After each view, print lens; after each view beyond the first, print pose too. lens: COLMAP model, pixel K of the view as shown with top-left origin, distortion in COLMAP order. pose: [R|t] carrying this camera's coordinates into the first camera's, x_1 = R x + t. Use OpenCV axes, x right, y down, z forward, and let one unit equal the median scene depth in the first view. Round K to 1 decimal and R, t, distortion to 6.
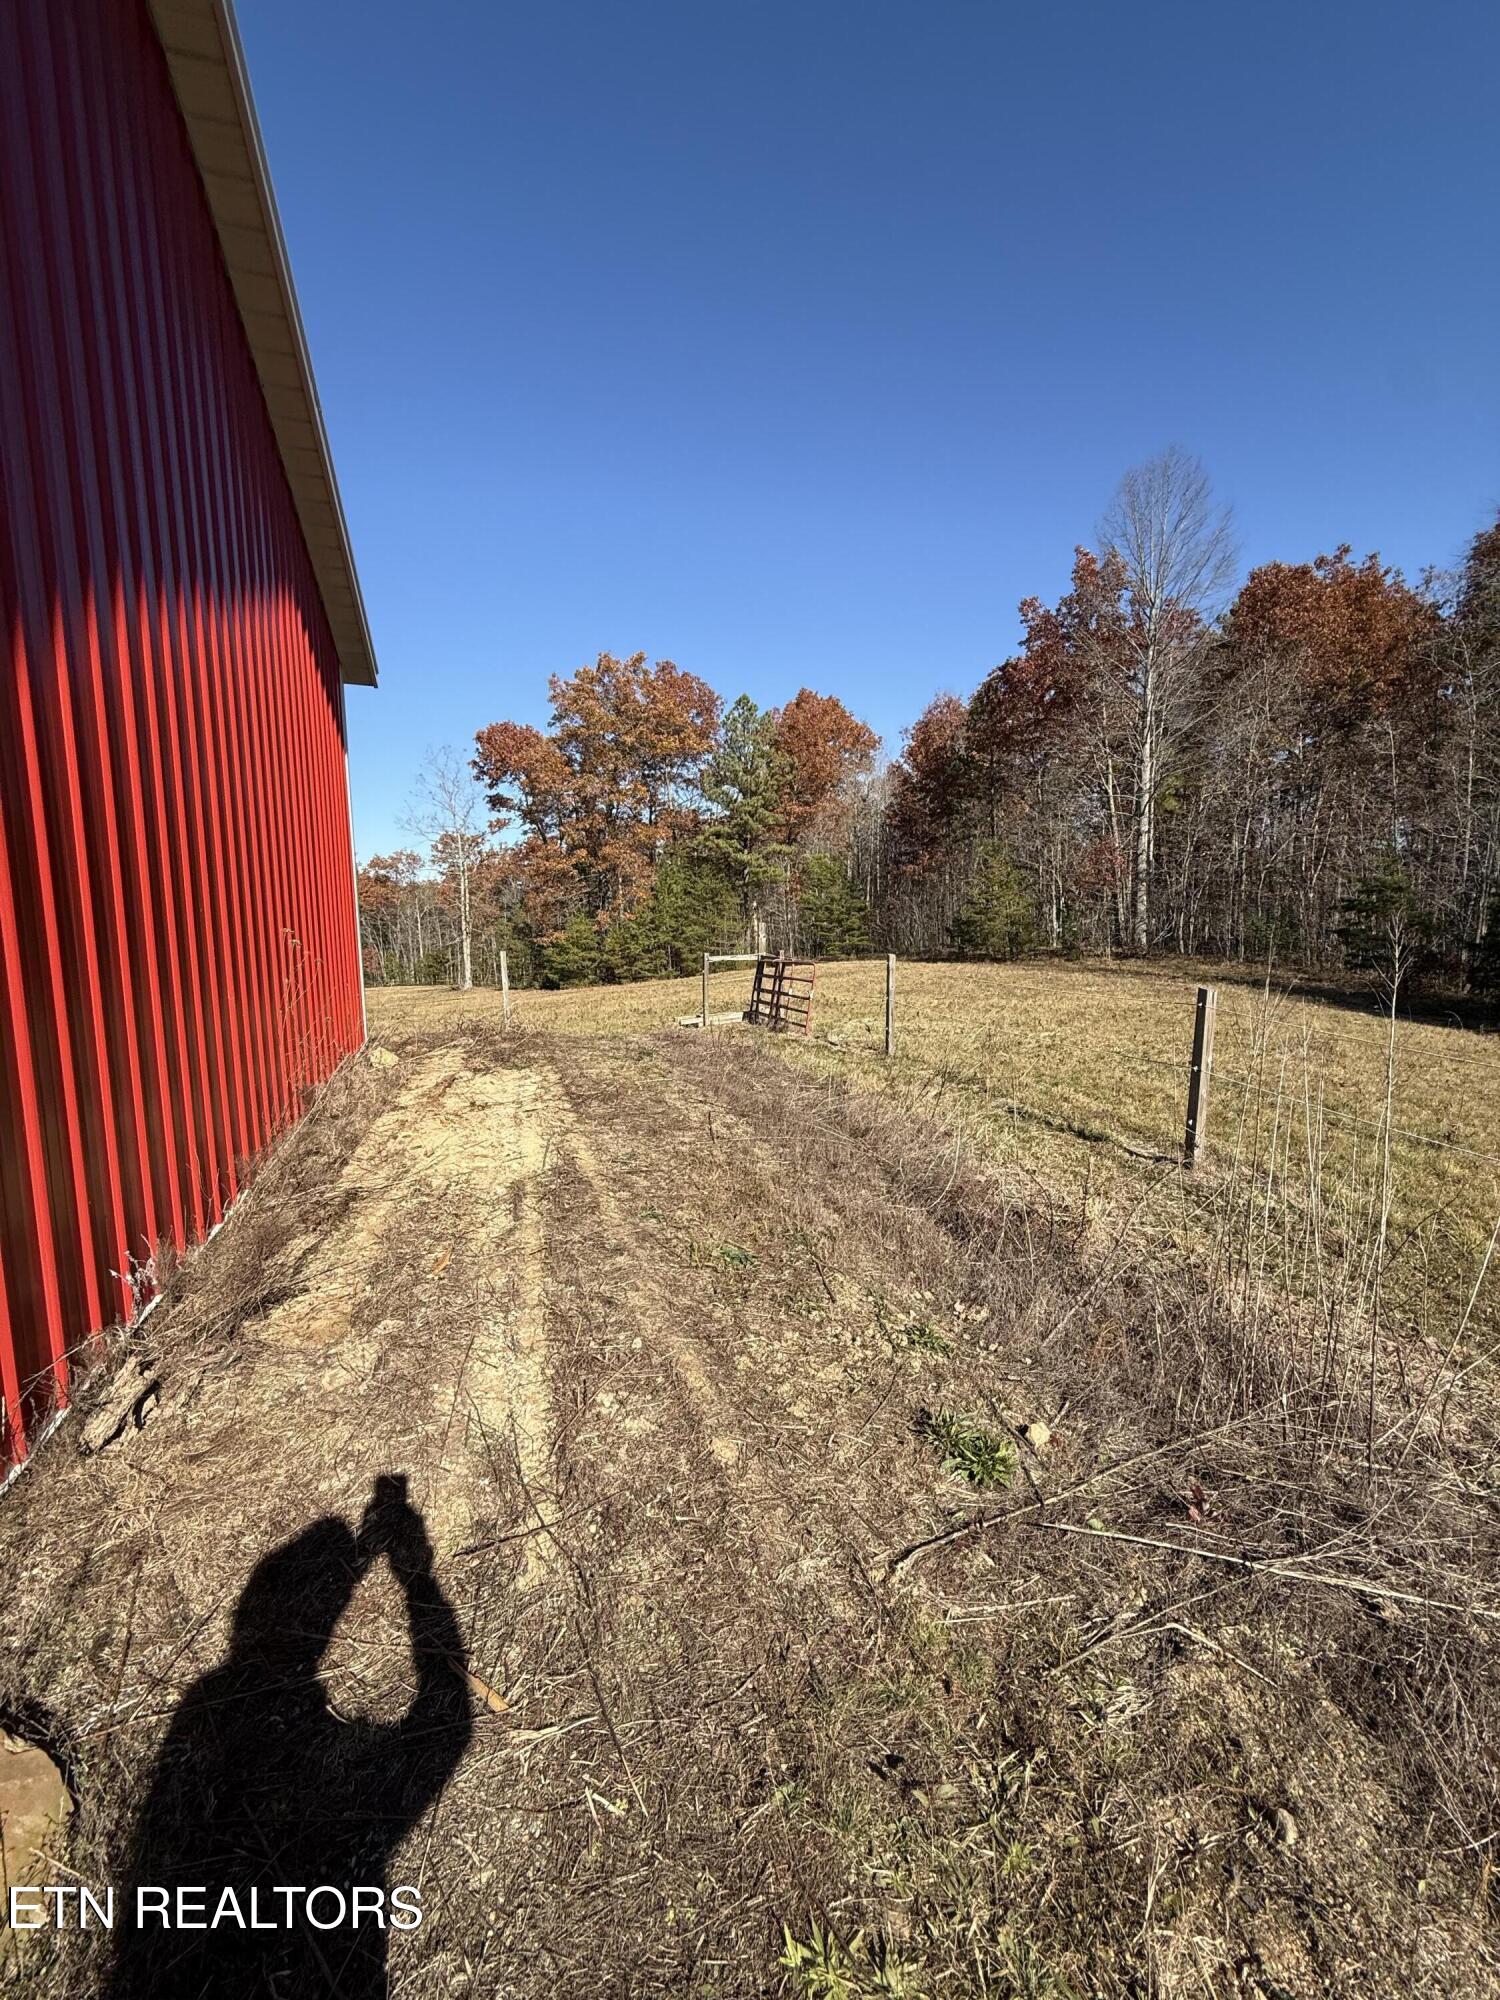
lens RADIAL K [[793.6, 0, 751.1], [0, 793.6, 991.9], [0, 0, 1]] dist [0.000699, 0.000527]
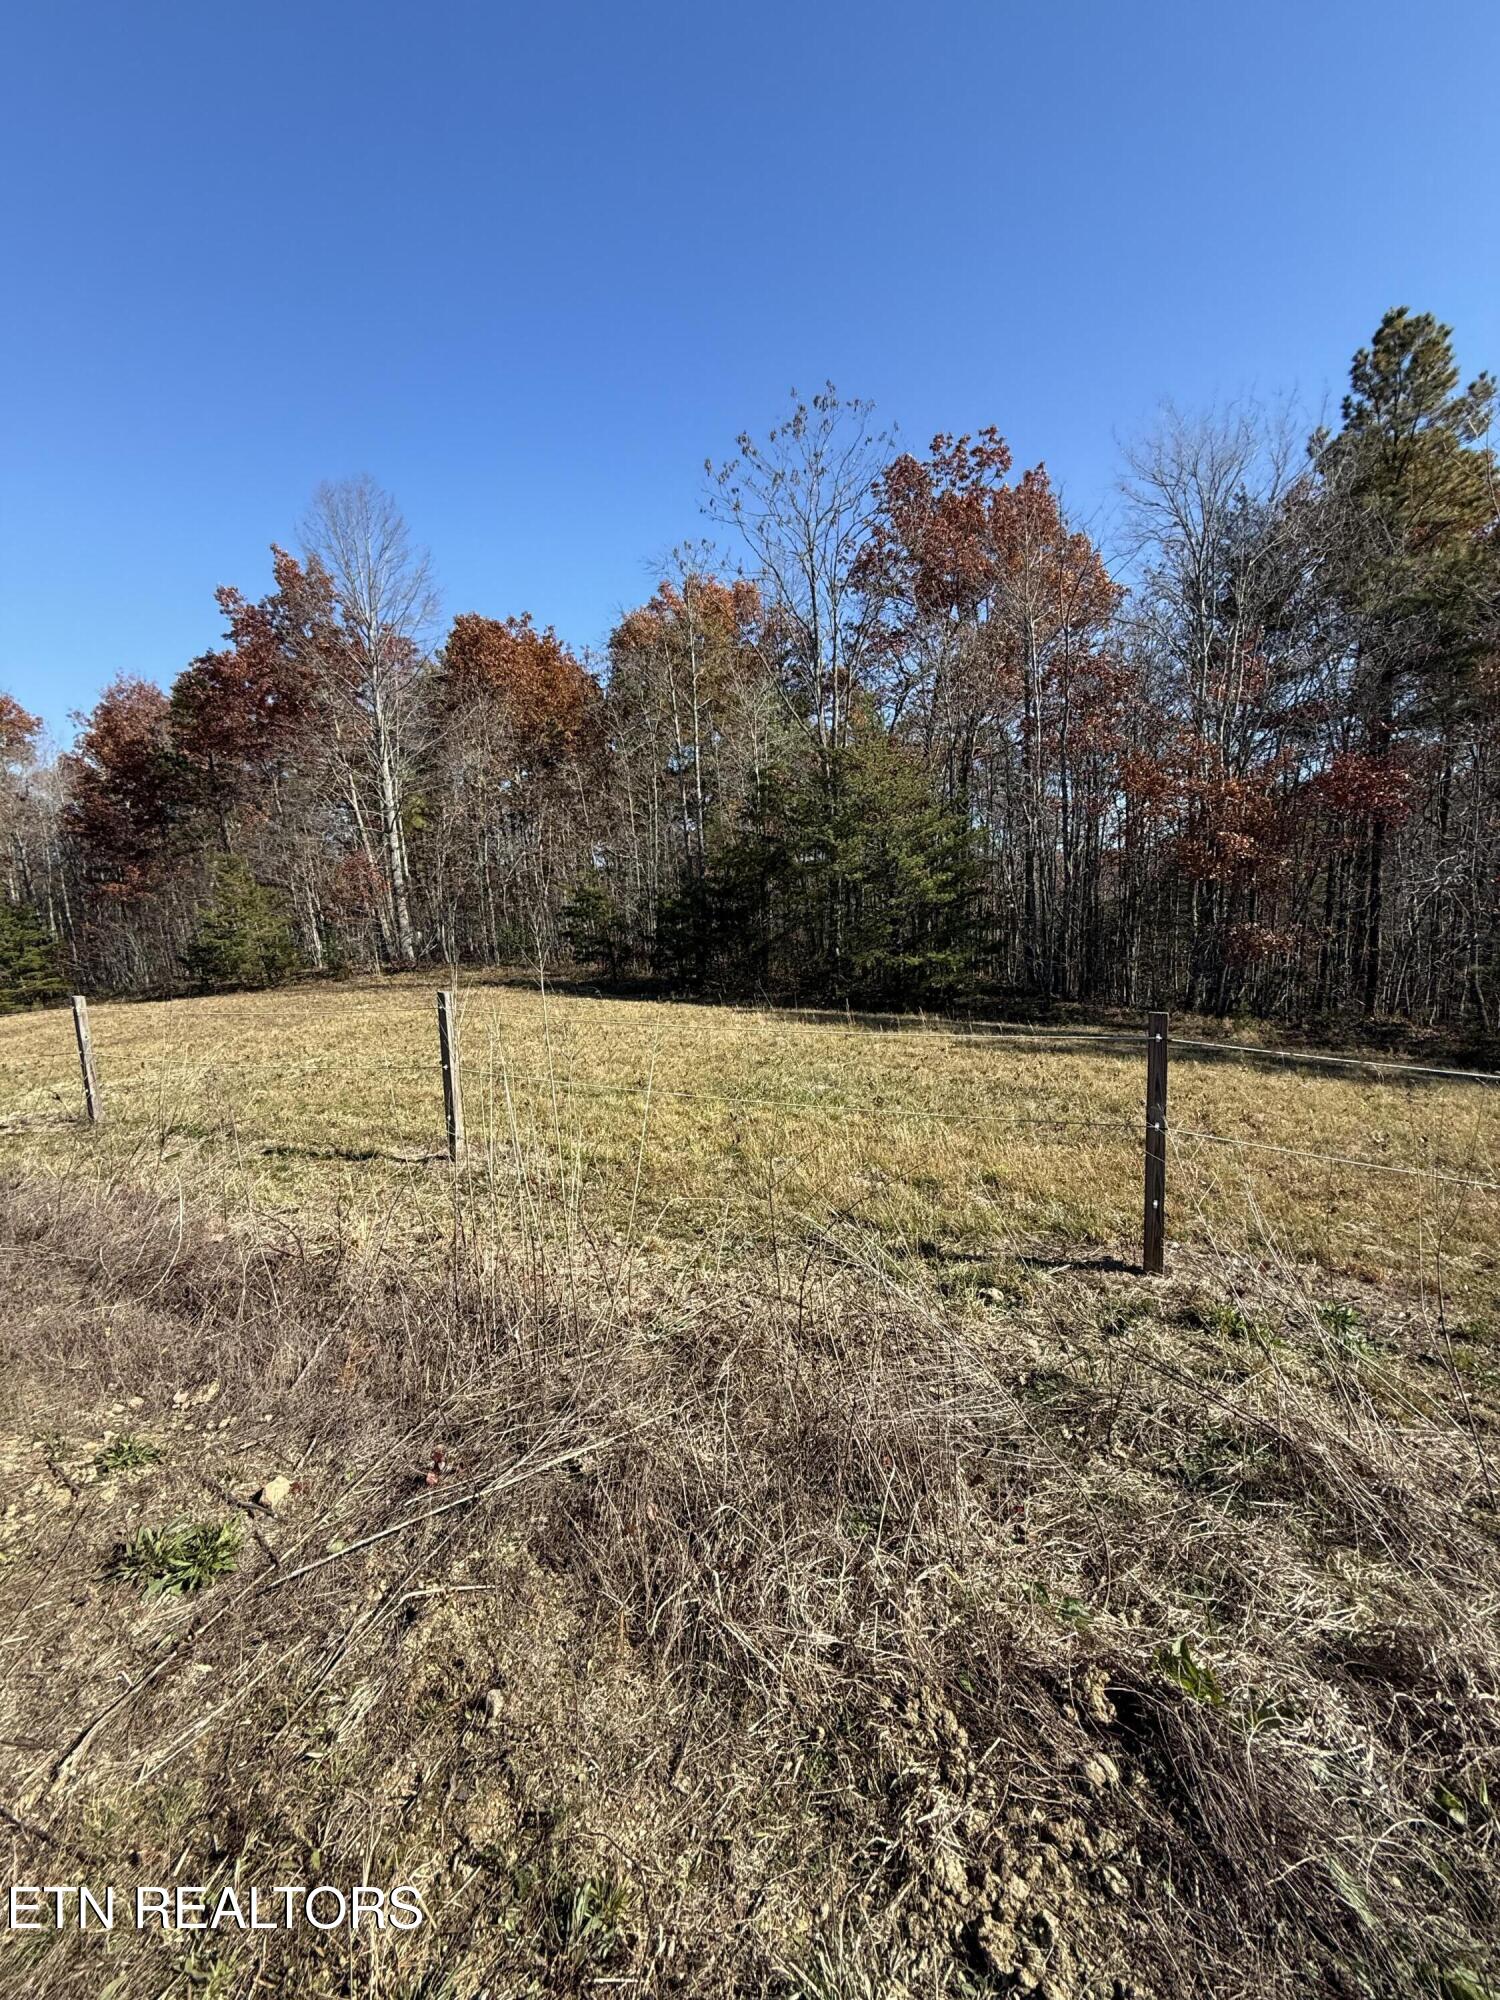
lens RADIAL K [[793.6, 0, 752.6], [0, 793.6, 992.2], [0, 0, 1]] dist [0.000699, 0.000527]
pose [[0.650239, -0.116188, 0.750792, 0.004759], [0.130980, 0.990583, 0.039859, 0.001031], [-0.748354, 0.072421, 0.659334, -0.002976]]
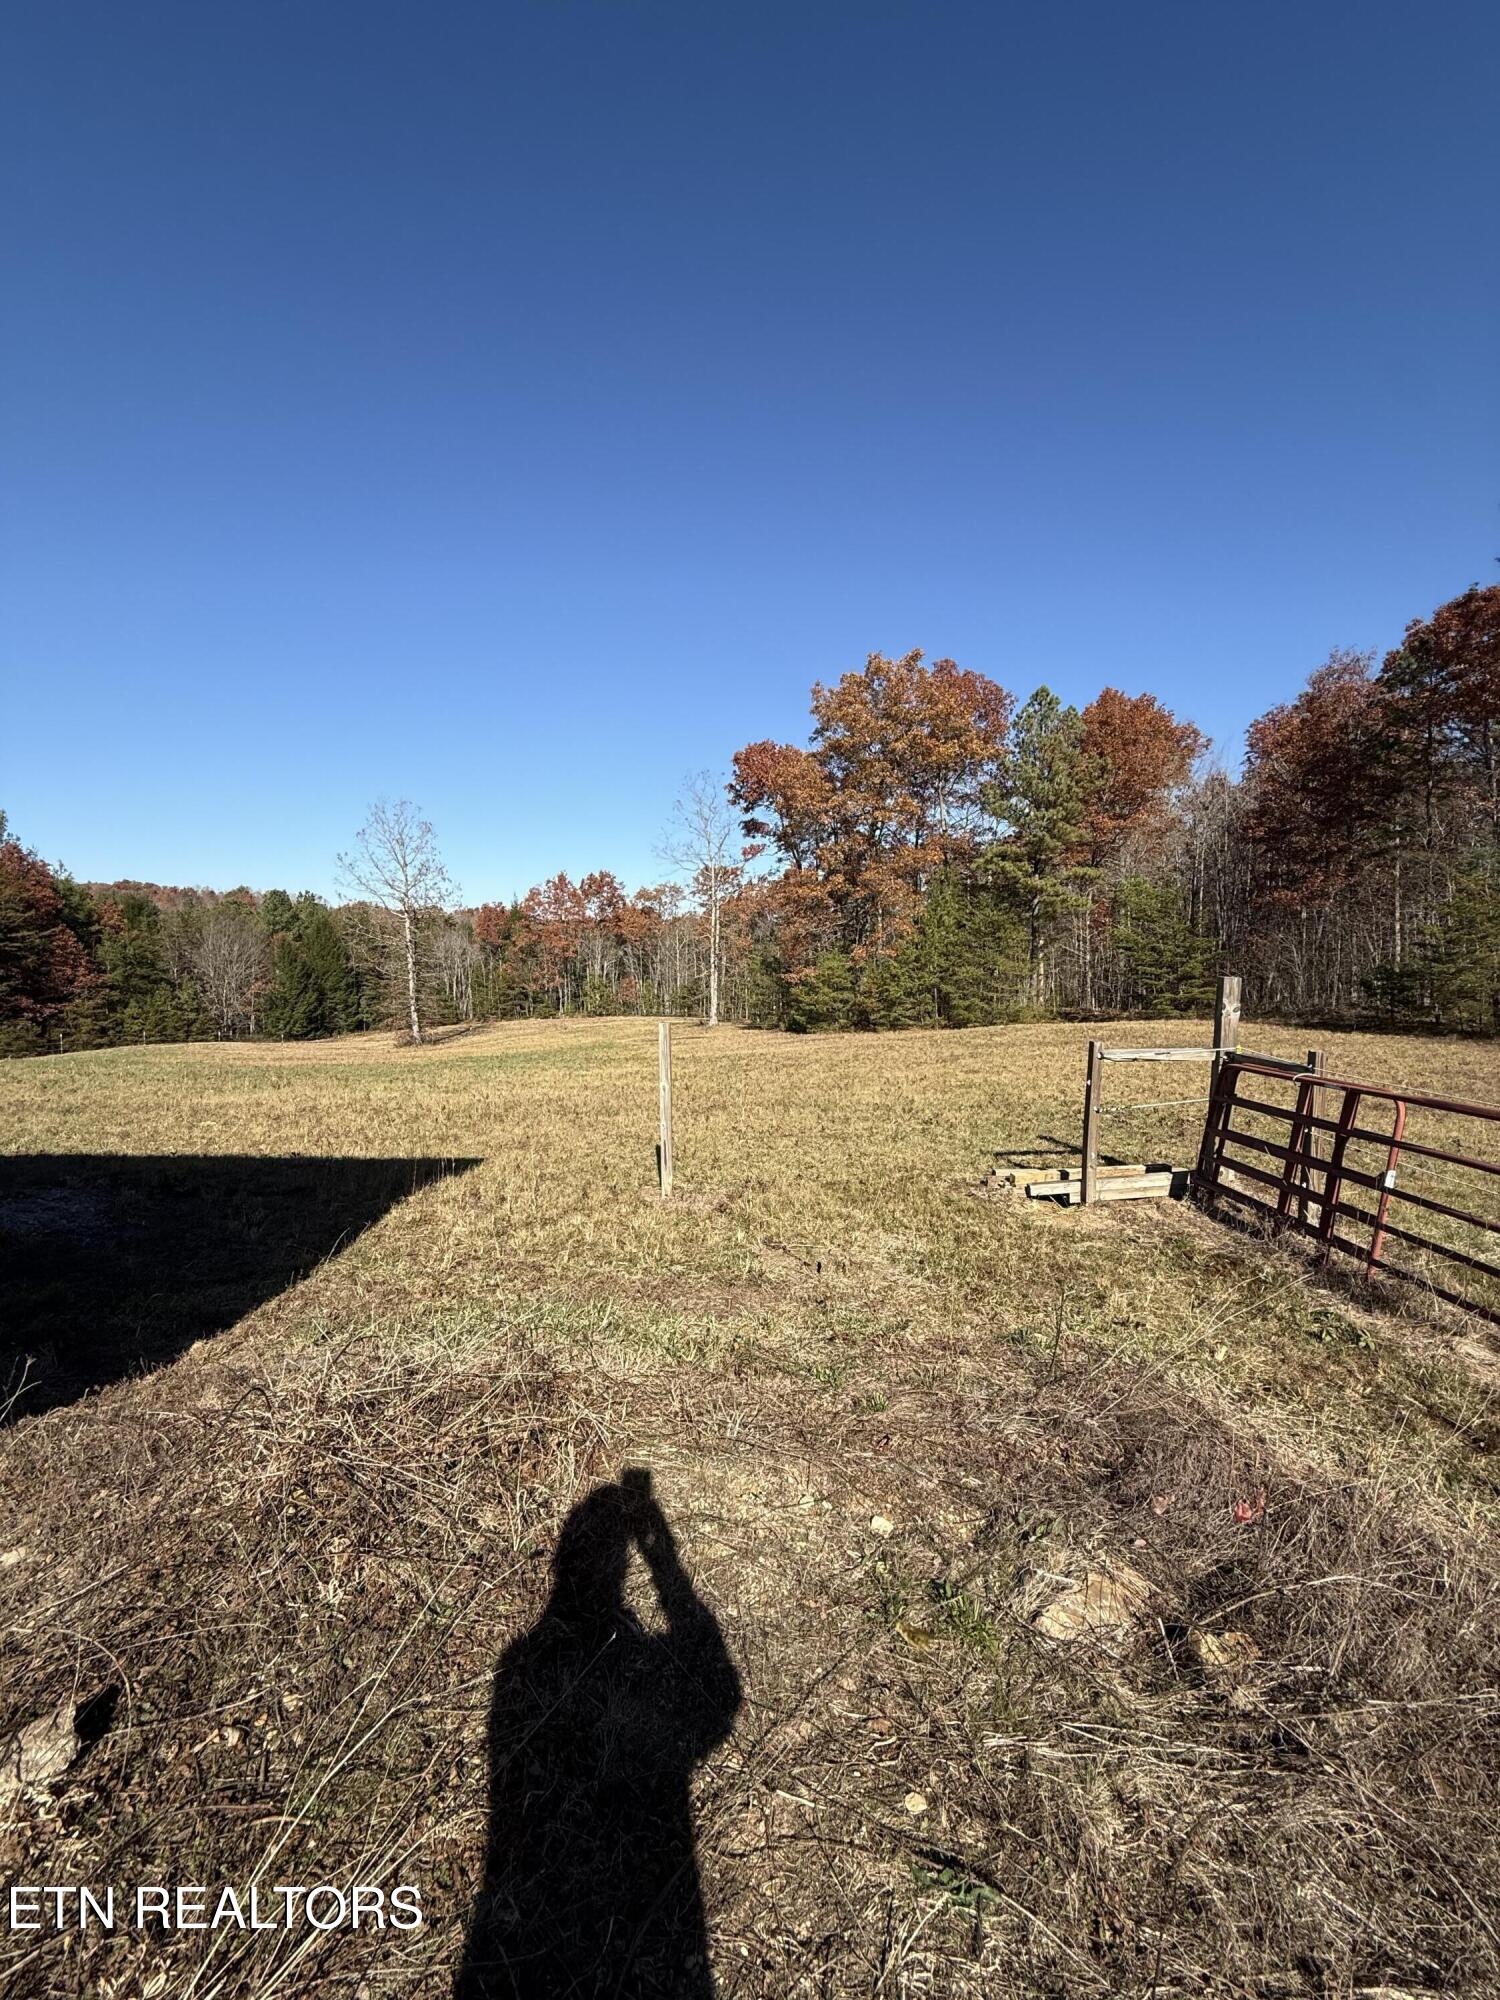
lens RADIAL K [[793.6, 0, 755.5], [0, 793.6, 997.7], [0, 0, 1]] dist [0.000699, 0.000527]
pose [[0.951851, 0.040496, -0.303875, -0.031438], [-0.051866, 0.998220, -0.029436, -0.015260], [0.302142, 0.043779, 0.952257, 0.155431]]
